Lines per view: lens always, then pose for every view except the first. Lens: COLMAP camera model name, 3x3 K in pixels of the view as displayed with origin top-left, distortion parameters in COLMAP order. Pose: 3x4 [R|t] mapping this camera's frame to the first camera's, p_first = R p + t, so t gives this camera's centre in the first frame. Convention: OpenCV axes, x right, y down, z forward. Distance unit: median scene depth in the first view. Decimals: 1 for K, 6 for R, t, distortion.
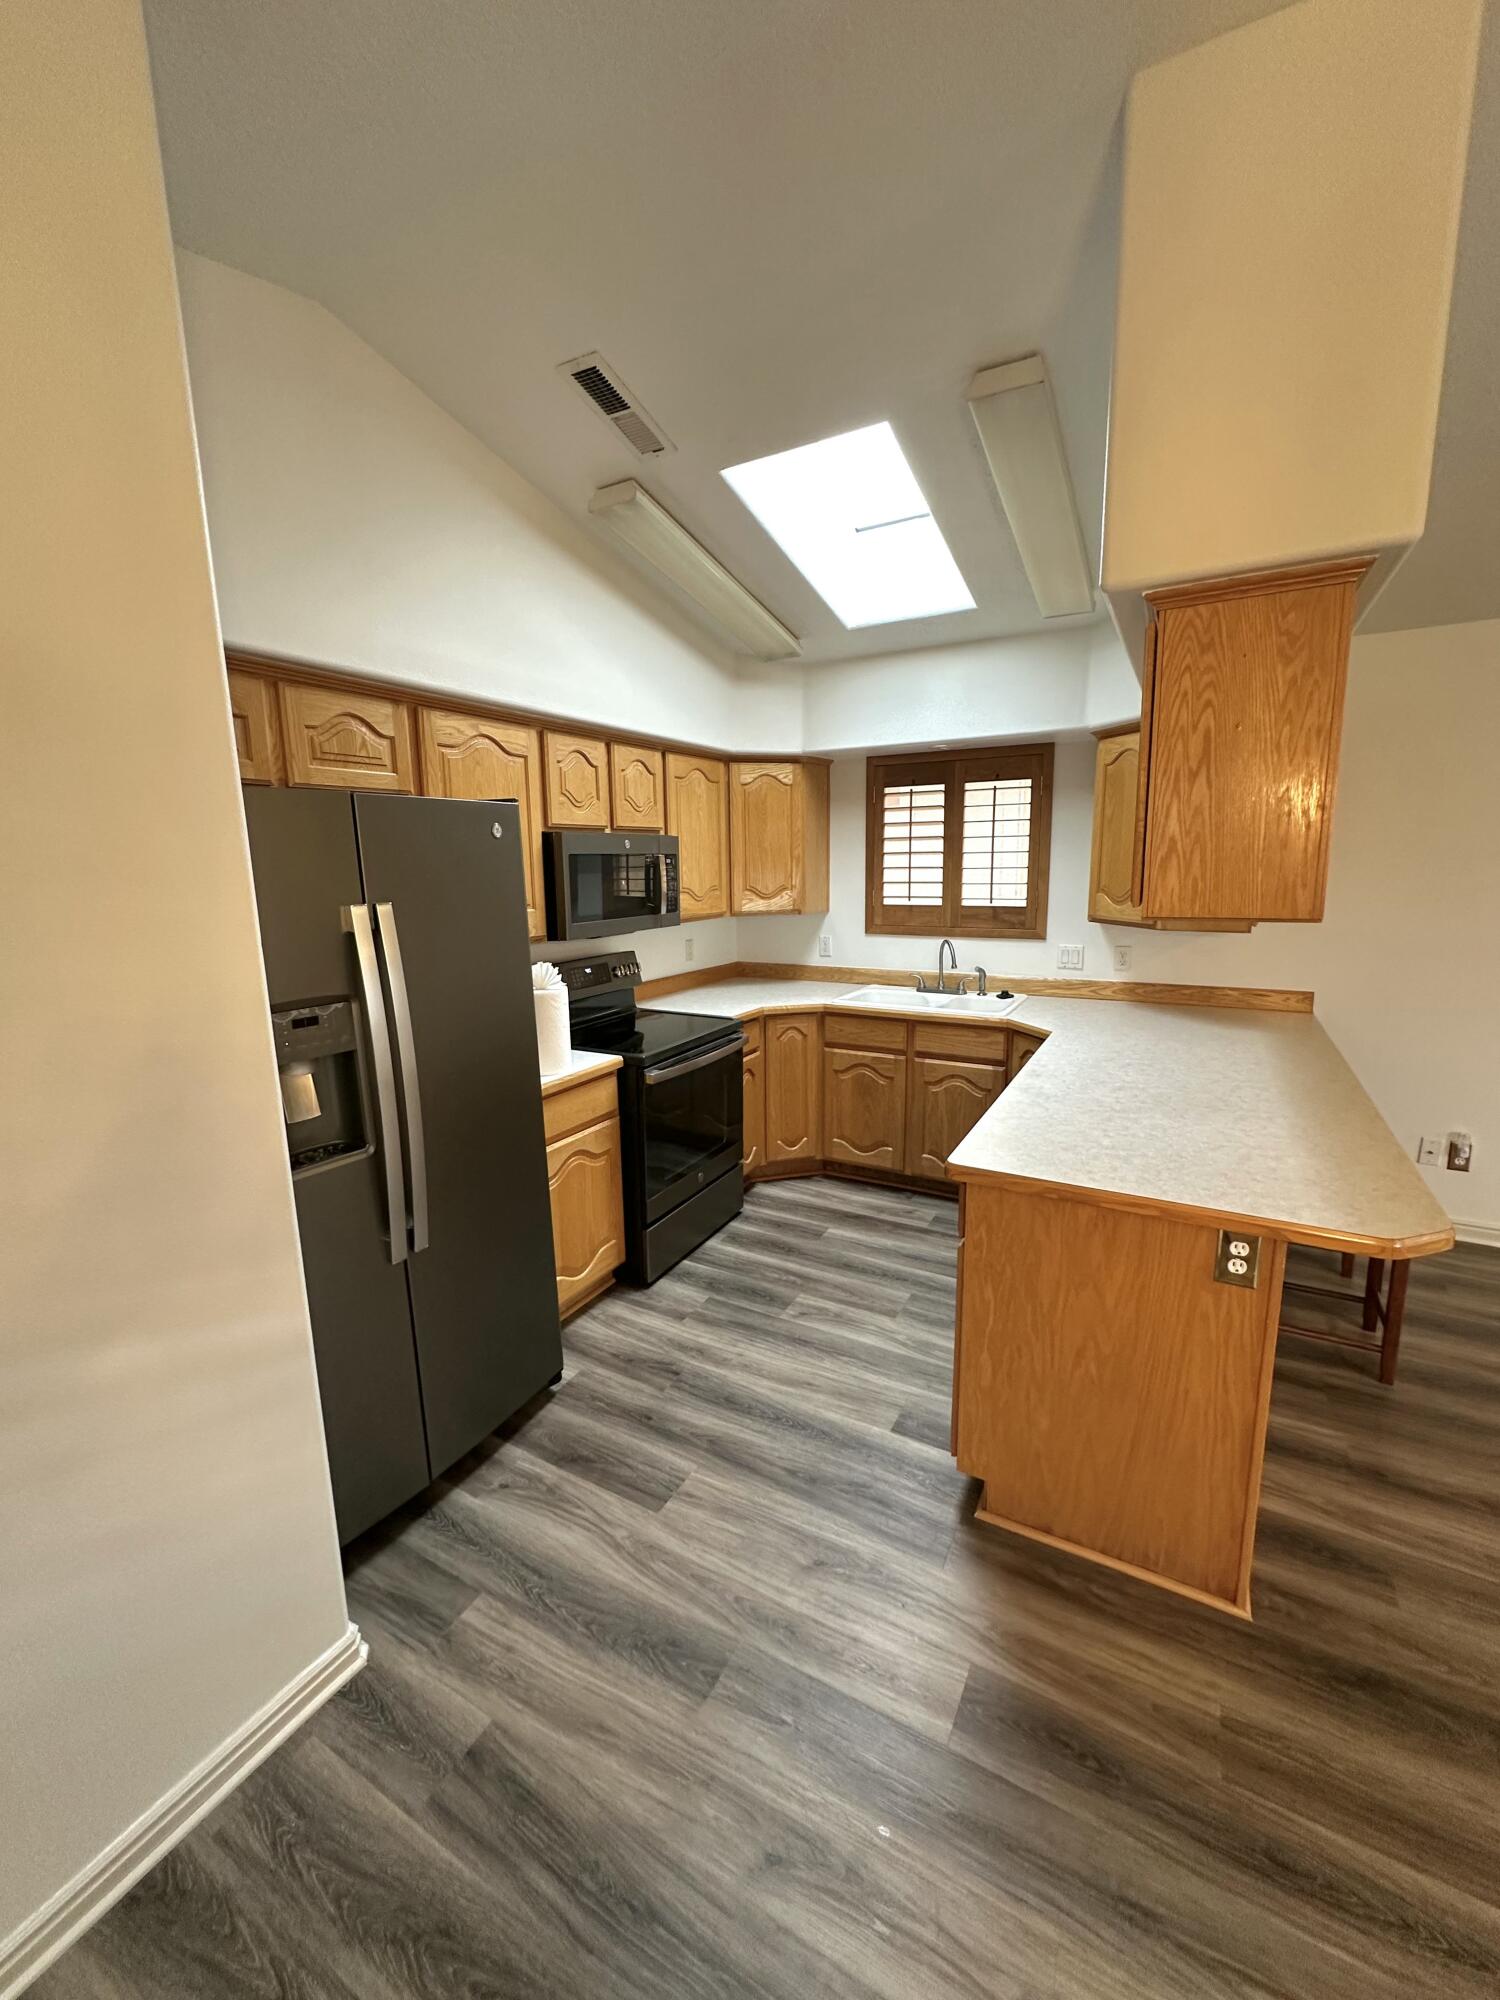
lens RADIAL K [[798.6, 0, 752.5], [0, 798.6, 999.6], [0, 0, 1]] dist [-0.002075, 0.000793]
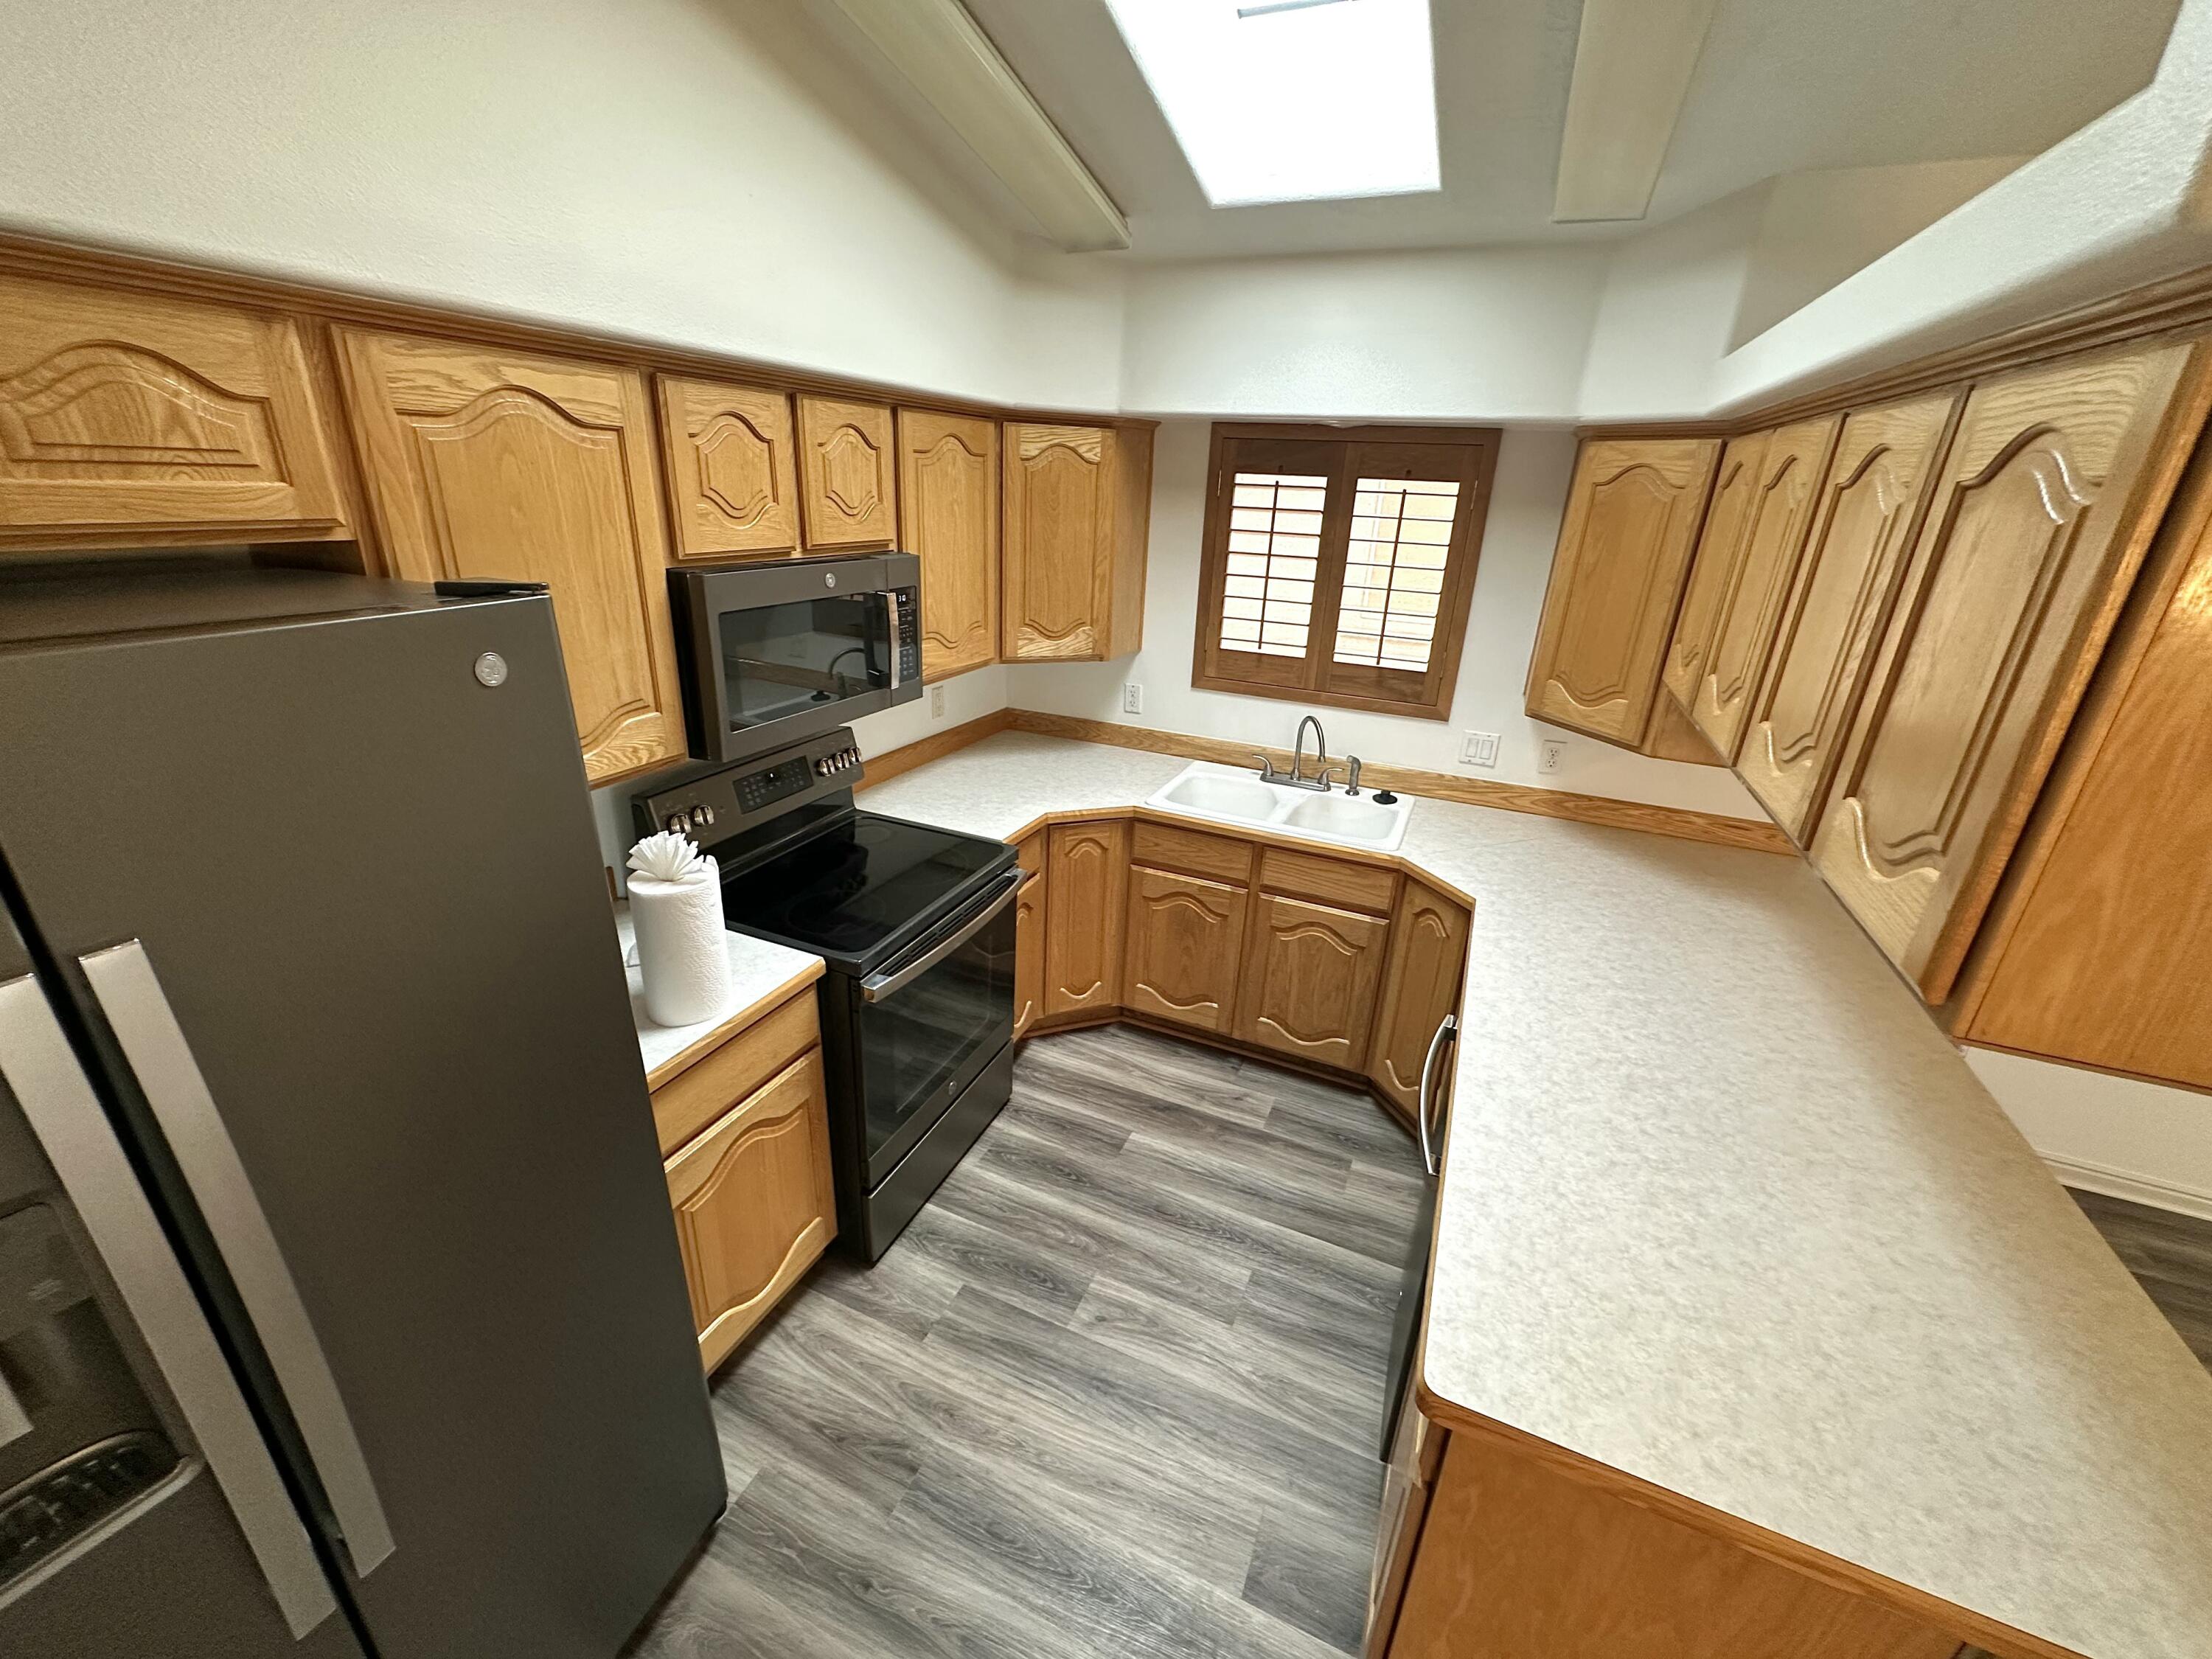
lens RADIAL K [[883.3, 0, 1106.5], [0, 883.3, 828.7], [0, 0, 1]] dist [-0.002075, 0.000793]
pose [[0.993880, 0.020387, 0.108571, -0.025127], [-0.041823, 0.979105, 0.199008, -0.184746], [-0.102245, -0.202331, 0.973965, 0.367256]]
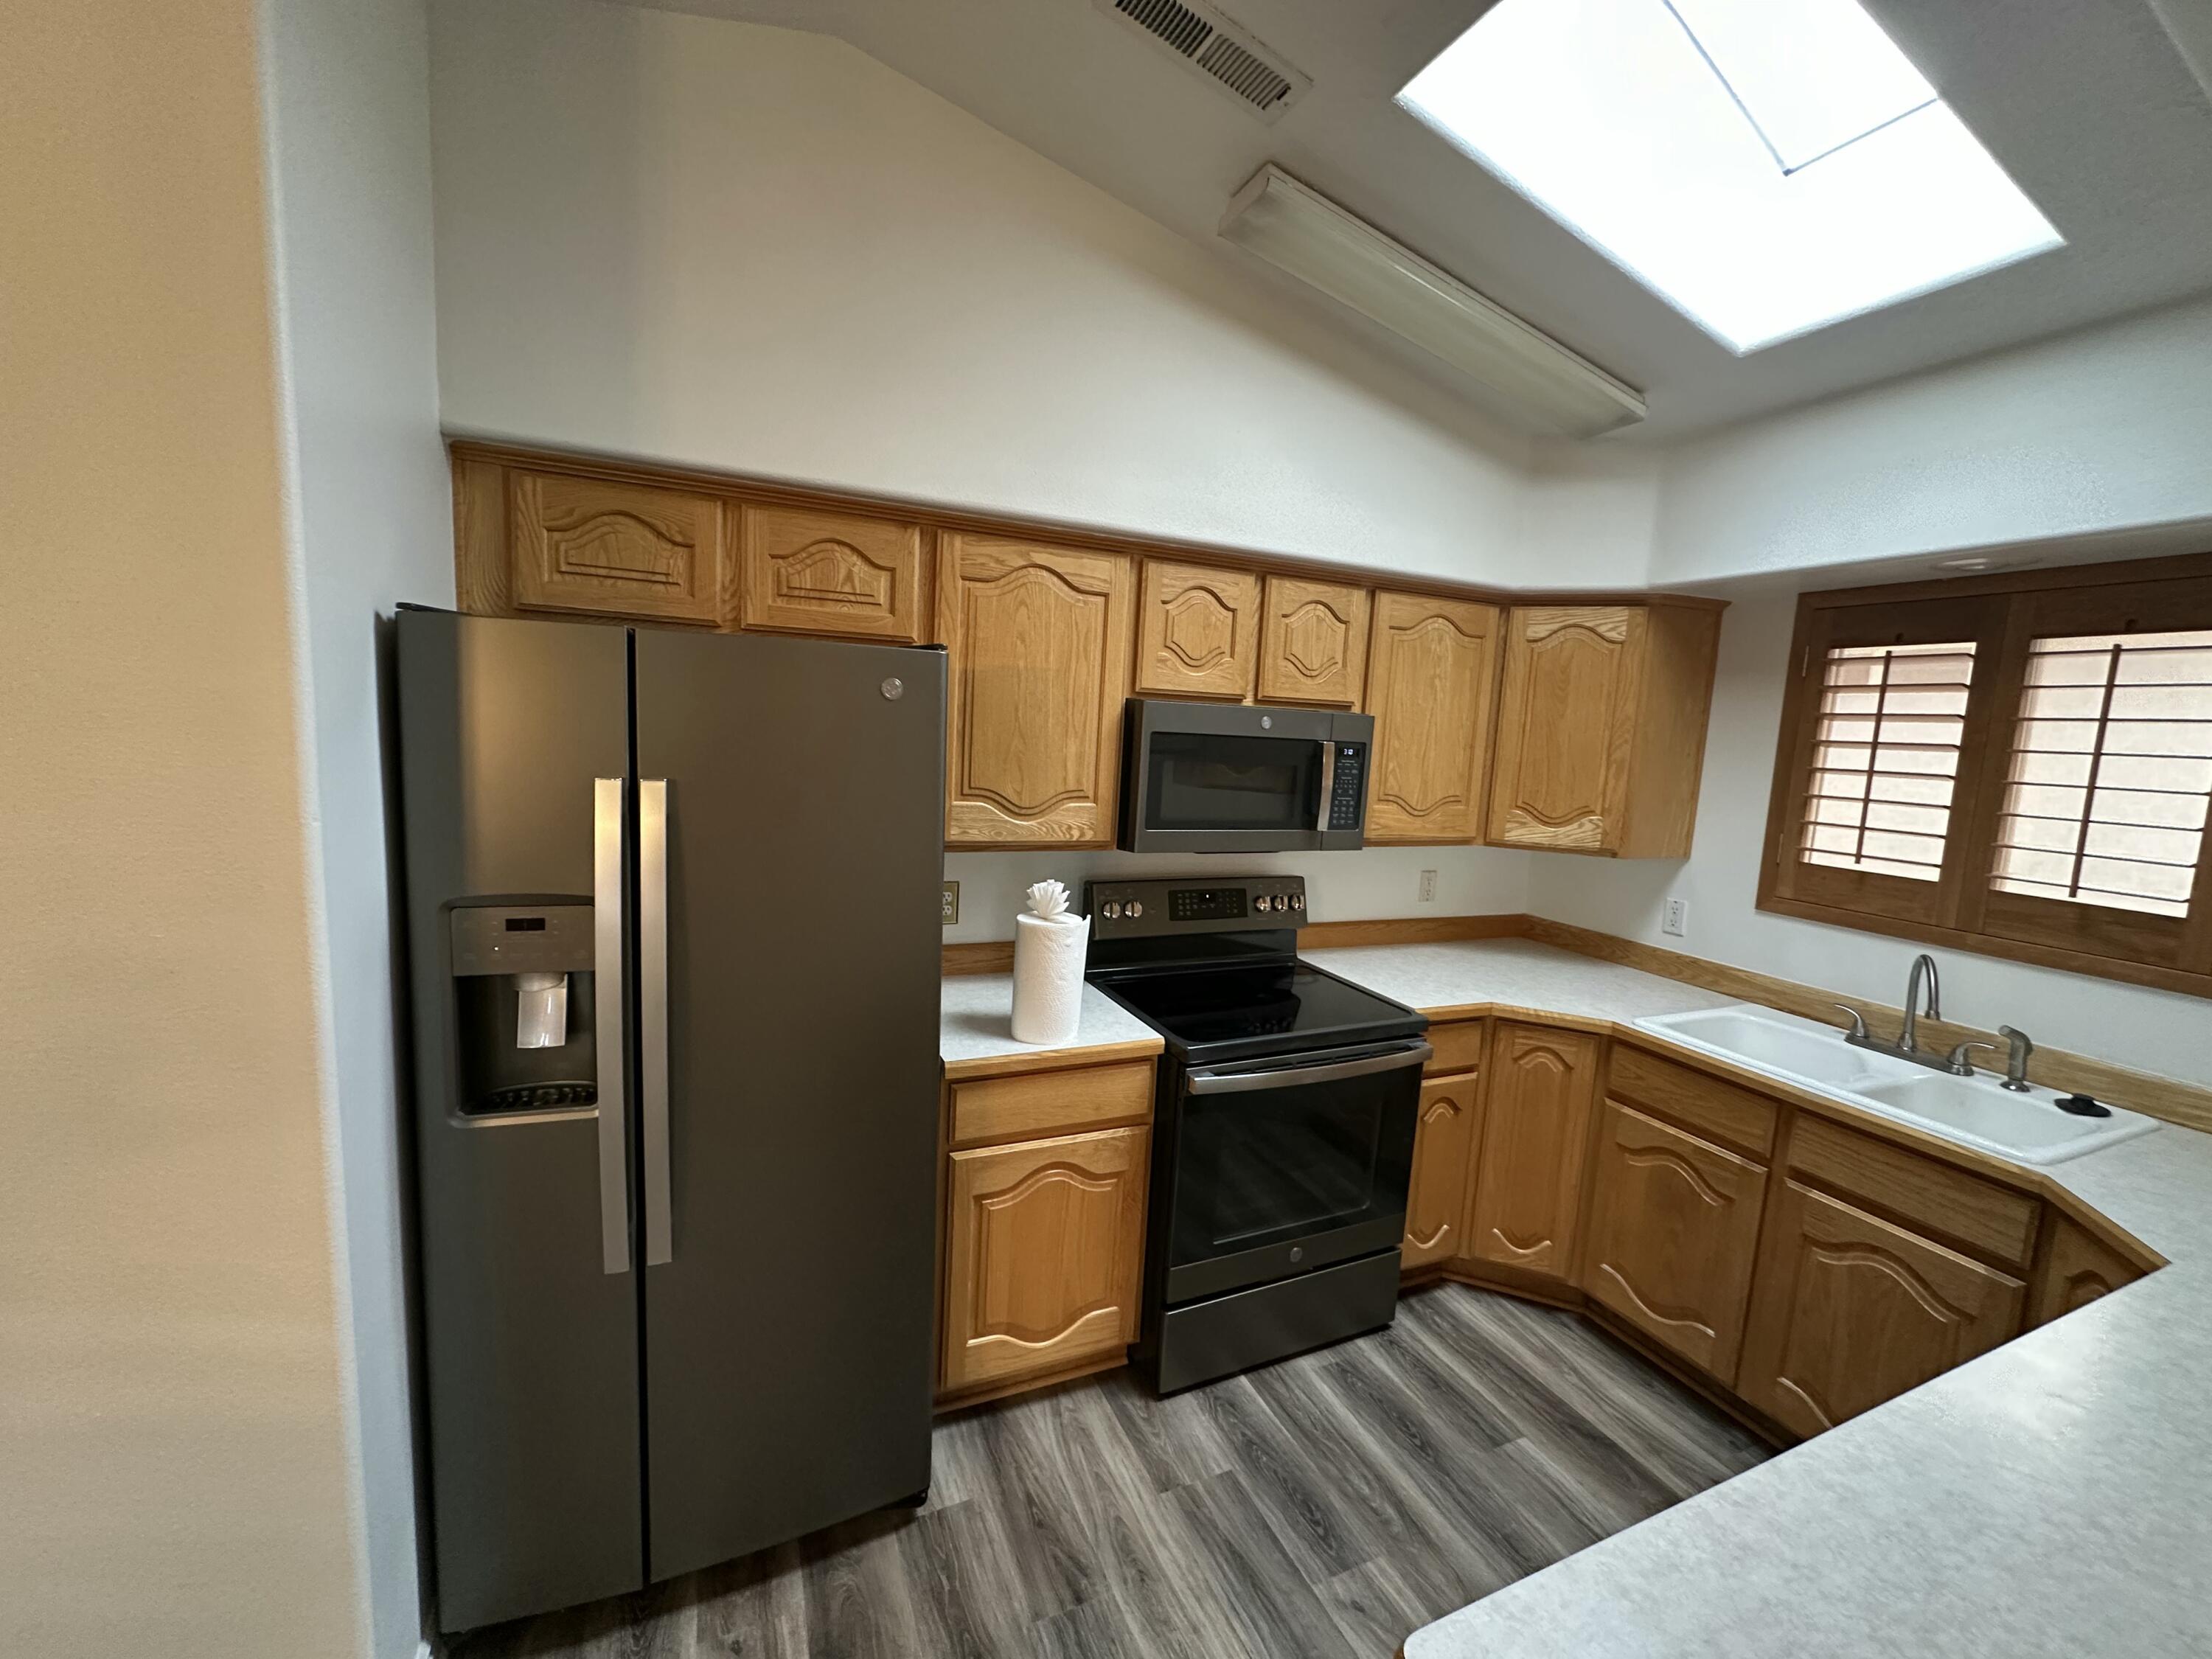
lens RADIAL K [[883.3, 0, 1106.5], [0, 883.3, 829.2], [0, 0, 1]] dist [-0.002075, 0.000793]
pose [[0.796483, 0.127610, -0.591042, 0.226183], [-0.167409, 0.985805, -0.012757, -0.089020], [0.581024, 0.109106, 0.806540, 0.396496]]
